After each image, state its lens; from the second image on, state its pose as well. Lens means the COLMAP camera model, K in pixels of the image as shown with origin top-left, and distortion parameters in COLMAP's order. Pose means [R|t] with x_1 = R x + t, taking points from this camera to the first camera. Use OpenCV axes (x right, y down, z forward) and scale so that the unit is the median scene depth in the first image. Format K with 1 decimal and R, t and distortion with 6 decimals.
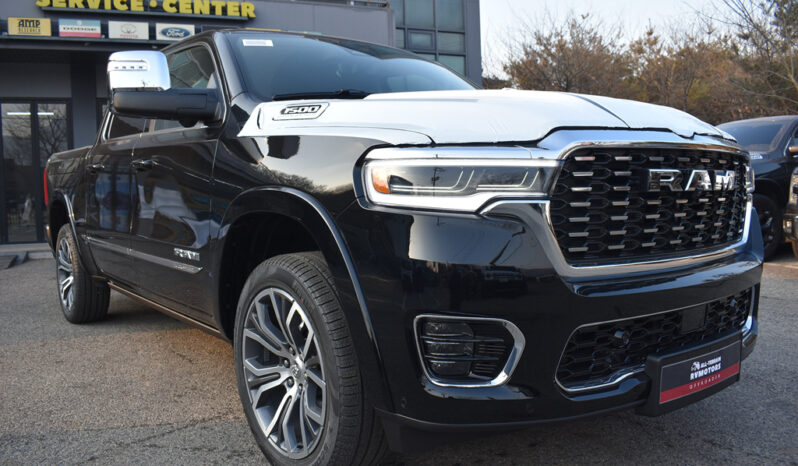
lens RADIAL K [[647.5, 0, 396.9], [0, 647.5, 235.7], [0, 0, 1]] dist [-0.083947, 0.002401]
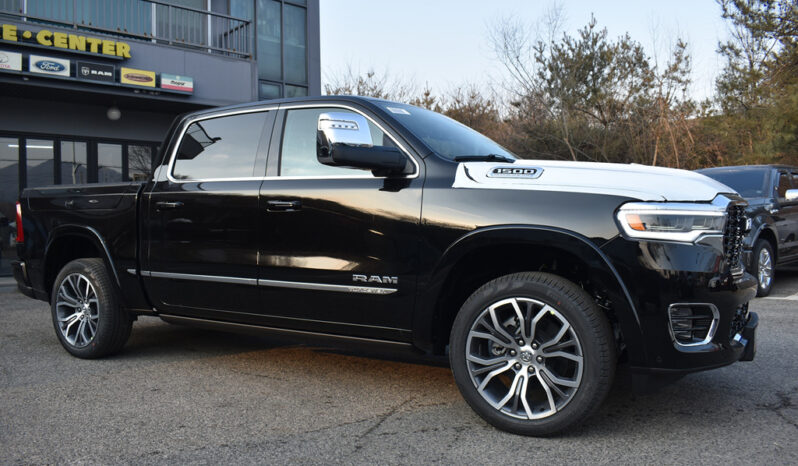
lens RADIAL K [[616.4, 0, 395.1], [0, 616.4, 231.6], [0, 0, 1]] dist [-0.088317, 0.005392]
pose [[0.928831, 0.002534, 0.370496, -0.381869], [0.021639, 0.997899, -0.061075, 0.005496], [-0.369872, 0.064745, 0.926824, -0.059951]]
